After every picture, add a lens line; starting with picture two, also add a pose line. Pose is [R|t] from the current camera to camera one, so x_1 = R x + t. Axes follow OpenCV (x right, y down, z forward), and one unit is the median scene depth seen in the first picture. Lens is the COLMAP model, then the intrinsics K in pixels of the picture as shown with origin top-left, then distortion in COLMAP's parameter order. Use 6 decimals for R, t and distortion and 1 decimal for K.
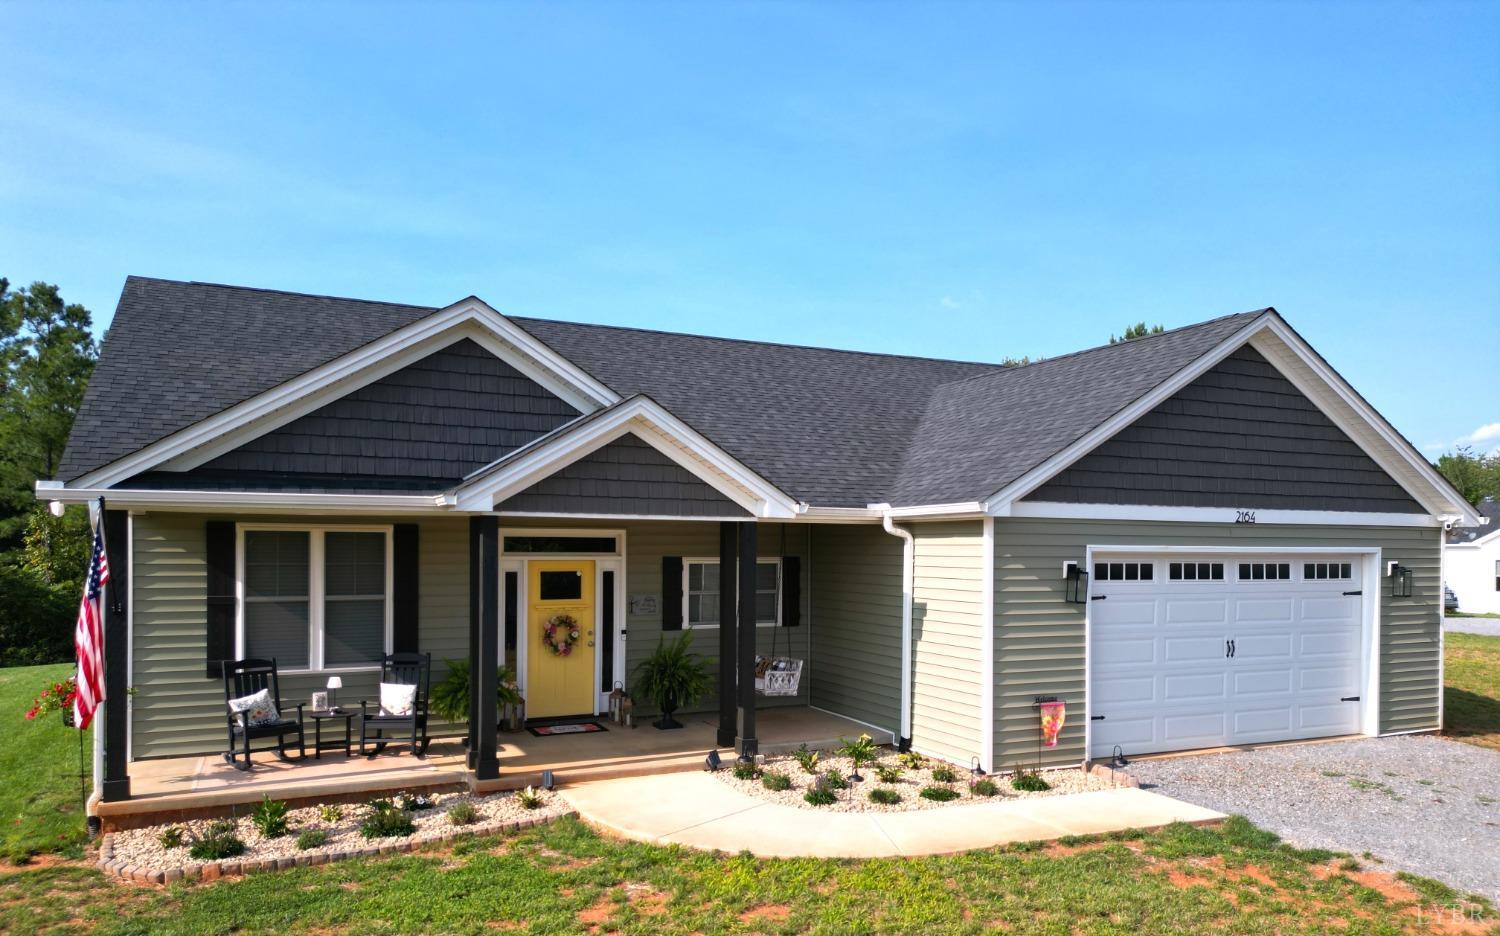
lens RADIAL K [[1046.3, 0, 750.4], [0, 1046.3, 562.7], [0, 0, 1]] dist [0.069303, -0.061398]
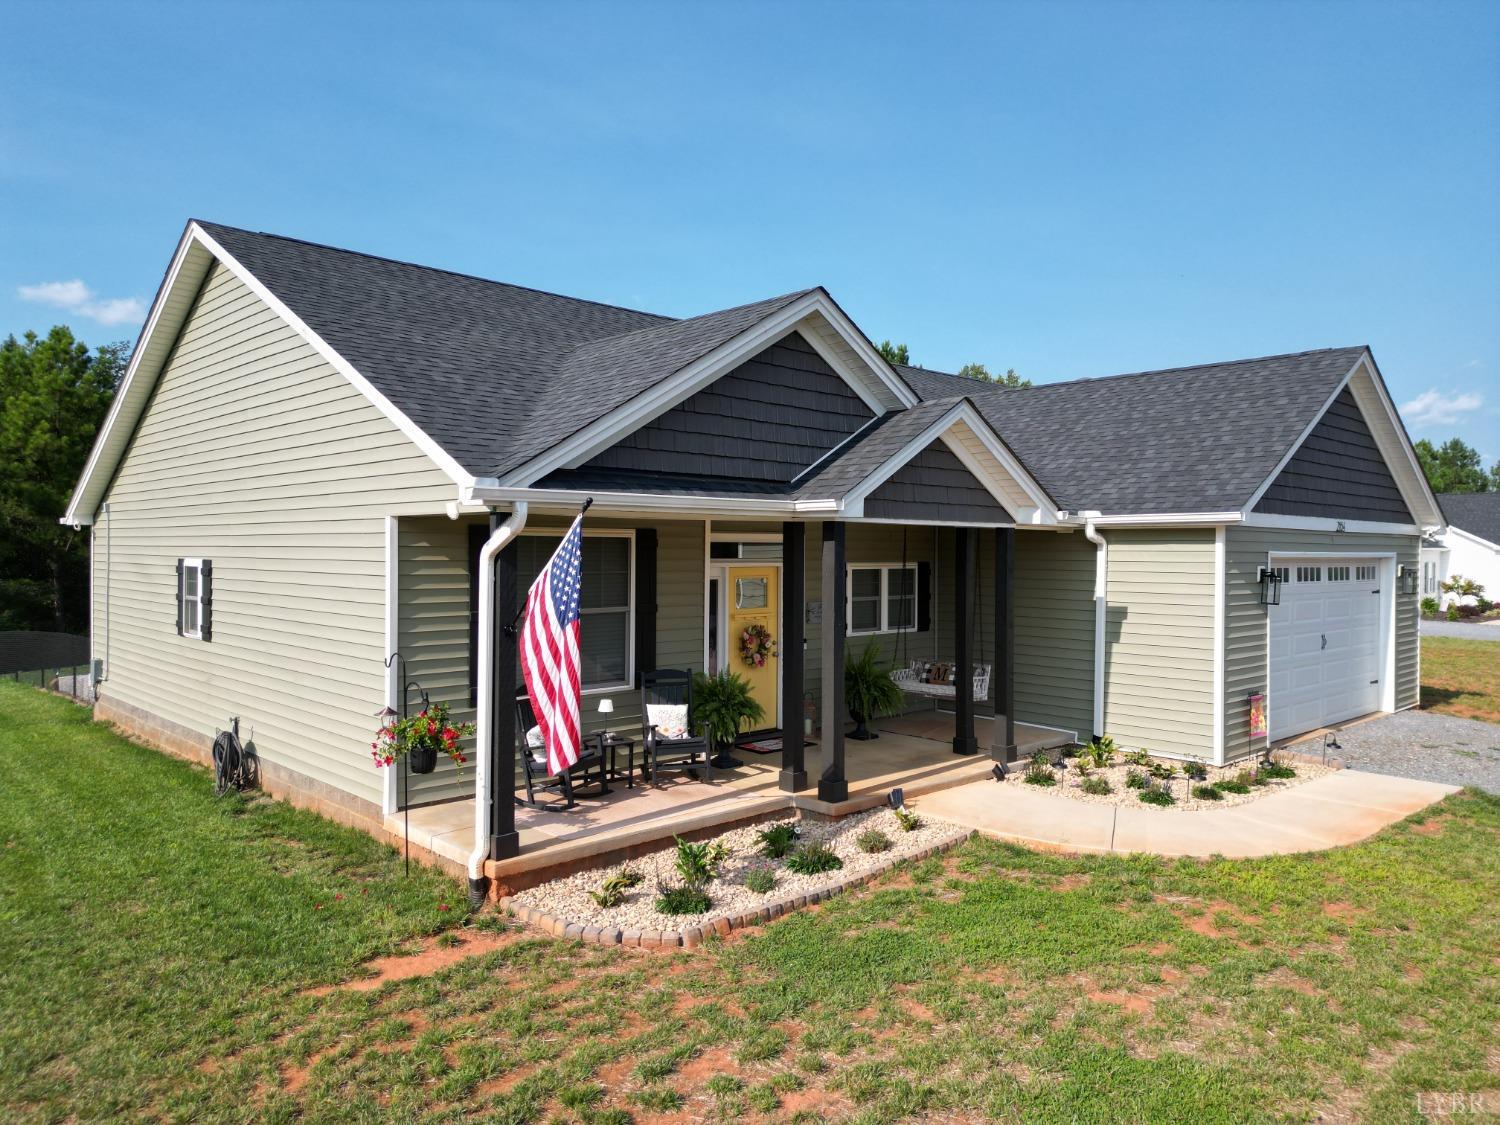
lens RADIAL K [[1057.3, 0, 742.4], [0, 1057.3, 562.9], [0, 0, 1]] dist [0.094309, -0.096283]
pose [[0.947953, -0.003673, 0.318388, -0.564453], [0.003219, 0.999993, 0.001951, -0.008933], [-0.318393, -0.000824, 0.947959, 0.115652]]
